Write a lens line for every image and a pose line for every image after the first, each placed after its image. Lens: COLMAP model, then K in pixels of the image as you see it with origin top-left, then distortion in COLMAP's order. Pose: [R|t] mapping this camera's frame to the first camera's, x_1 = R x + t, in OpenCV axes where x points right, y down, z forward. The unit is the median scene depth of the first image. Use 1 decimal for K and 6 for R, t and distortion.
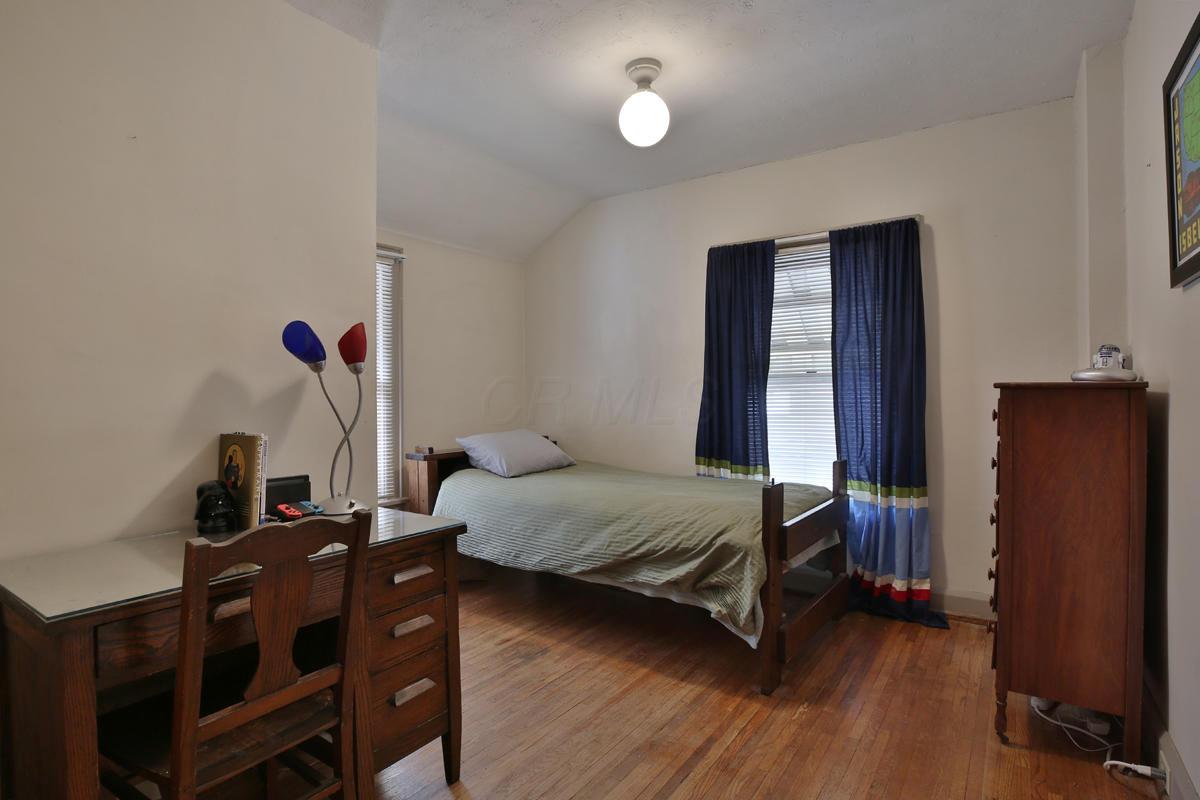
lens RADIAL K [[603.1, 0, 596.3], [0, 603.1, 393.9], [0, 0, 1]] dist [-0.000248, -0.028471]
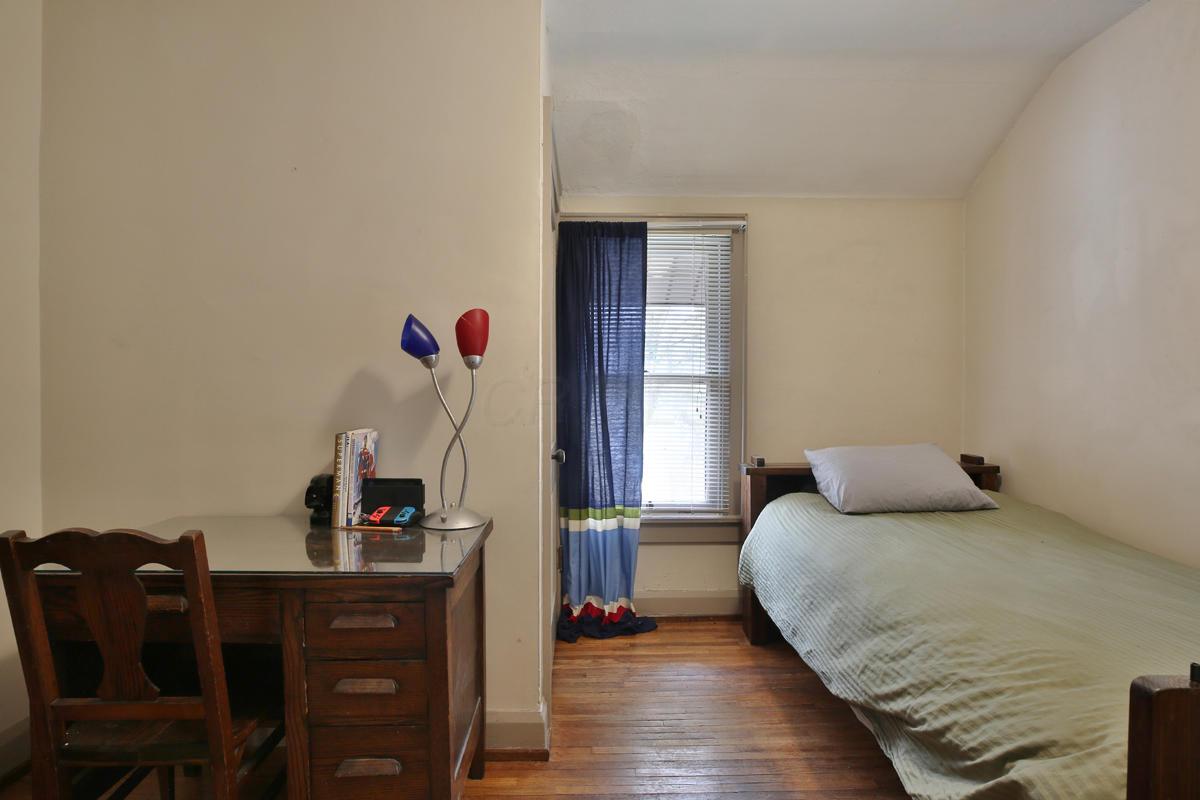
lens RADIAL K [[600.8, 0, 587.3], [0, 600.8, 398.4], [0, 0, 1]] dist [-0.036833, 0.010568]
pose [[0.587918, 0.014219, -0.808796, 0.328271], [-0.001933, 0.999867, 0.016173, -0.003531], [0.808918, -0.007945, 0.587867, 0.524686]]
